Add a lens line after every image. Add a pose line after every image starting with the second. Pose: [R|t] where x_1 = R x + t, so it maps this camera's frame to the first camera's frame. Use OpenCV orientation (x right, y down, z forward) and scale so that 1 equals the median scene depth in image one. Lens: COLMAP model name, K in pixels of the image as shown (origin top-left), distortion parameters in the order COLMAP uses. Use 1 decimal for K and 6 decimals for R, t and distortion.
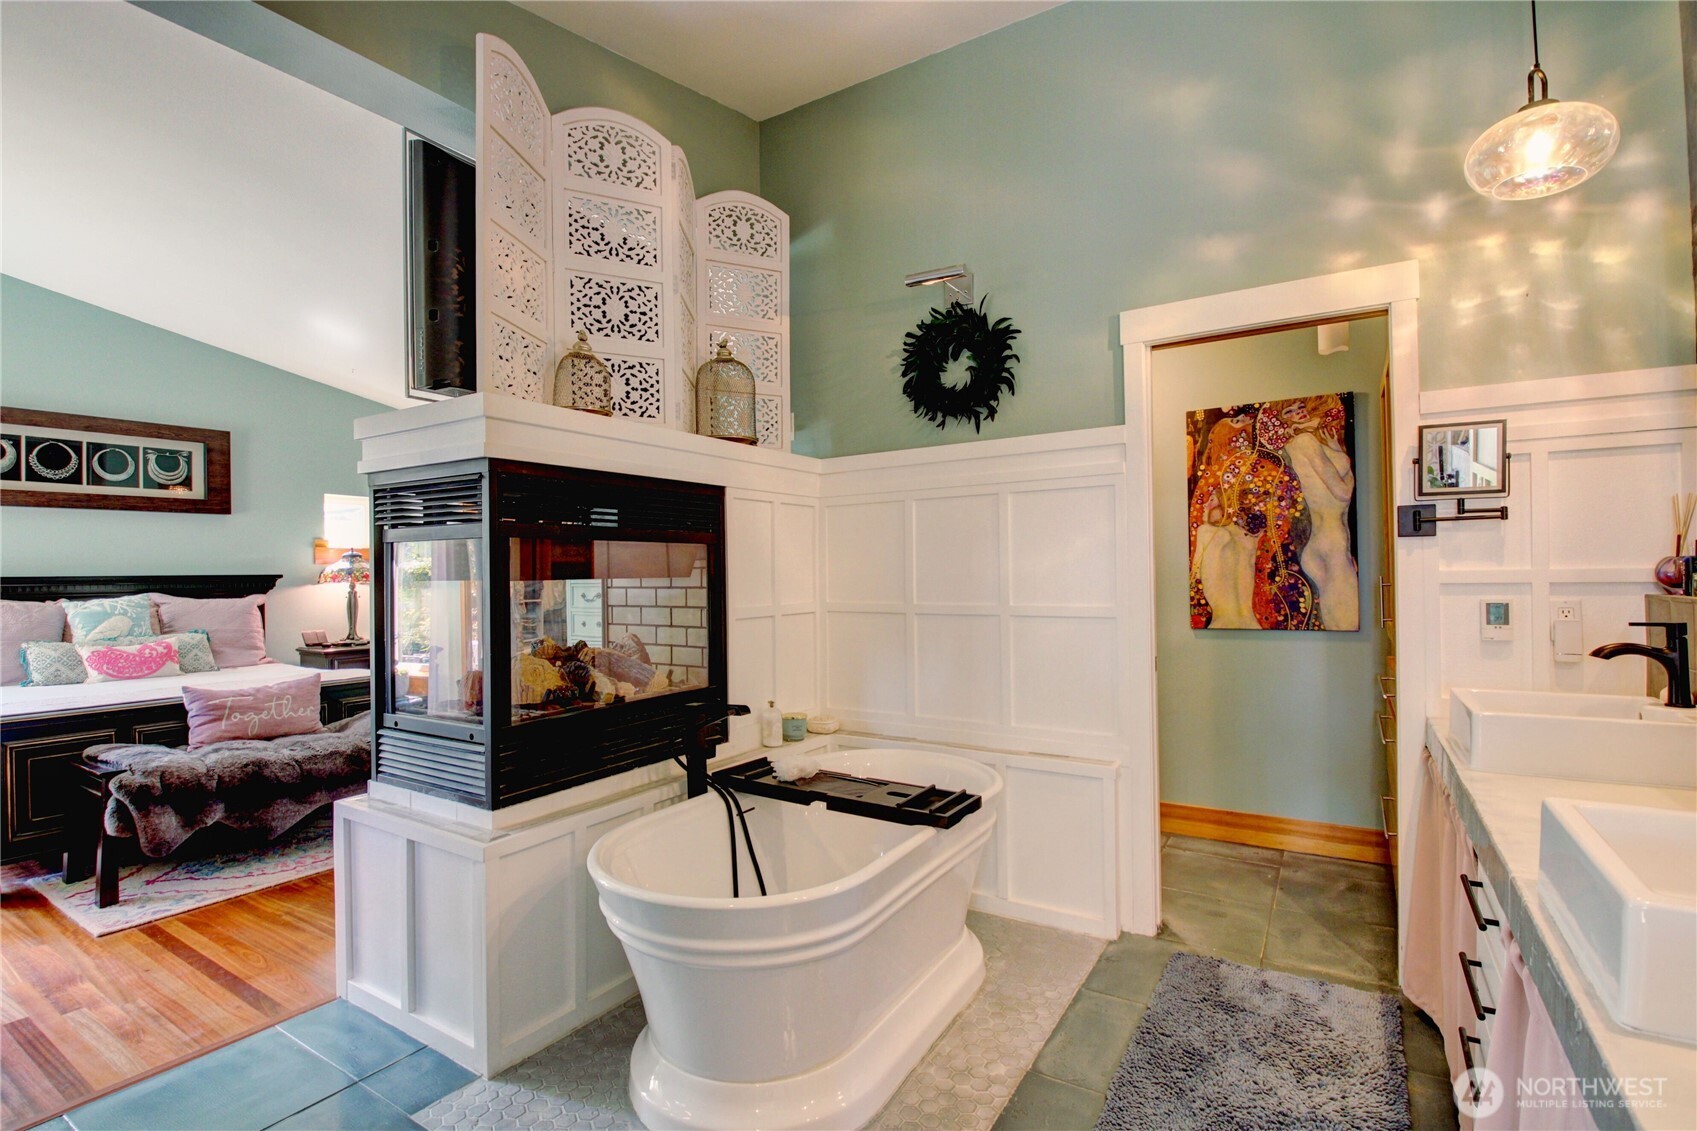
lens RADIAL K [[806.0, 0, 848.5], [0, 806.0, 565.5], [0, 0, 1]] dist [-0.024155, -0.001333]
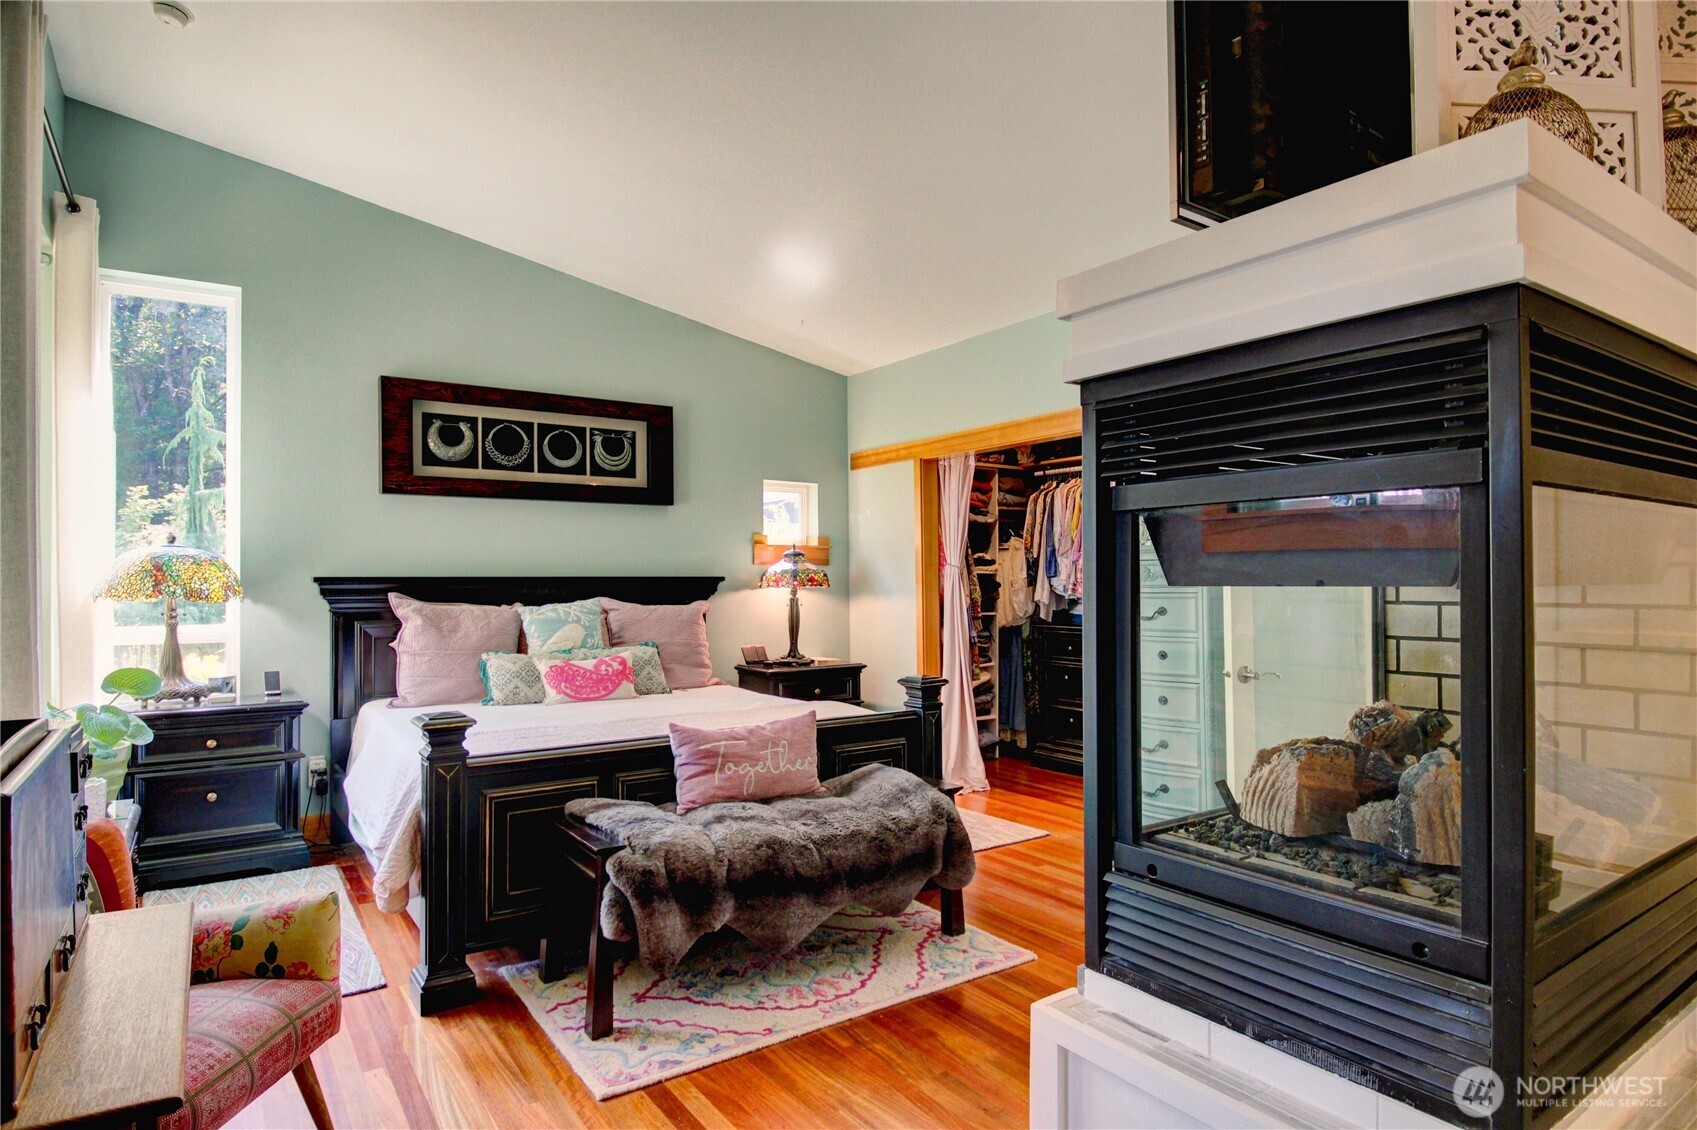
lens RADIAL K [[931.8, 0, 848.5], [0, 931.8, 565.0], [0, 0, 1]] dist [0.027213, -0.001192]
pose [[0.920192, 0.001727, -0.391464, -0.358249], [-0.004483, 0.999971, -0.006126, 0.007524], [0.391442, 0.007392, 0.920173, 0.264410]]
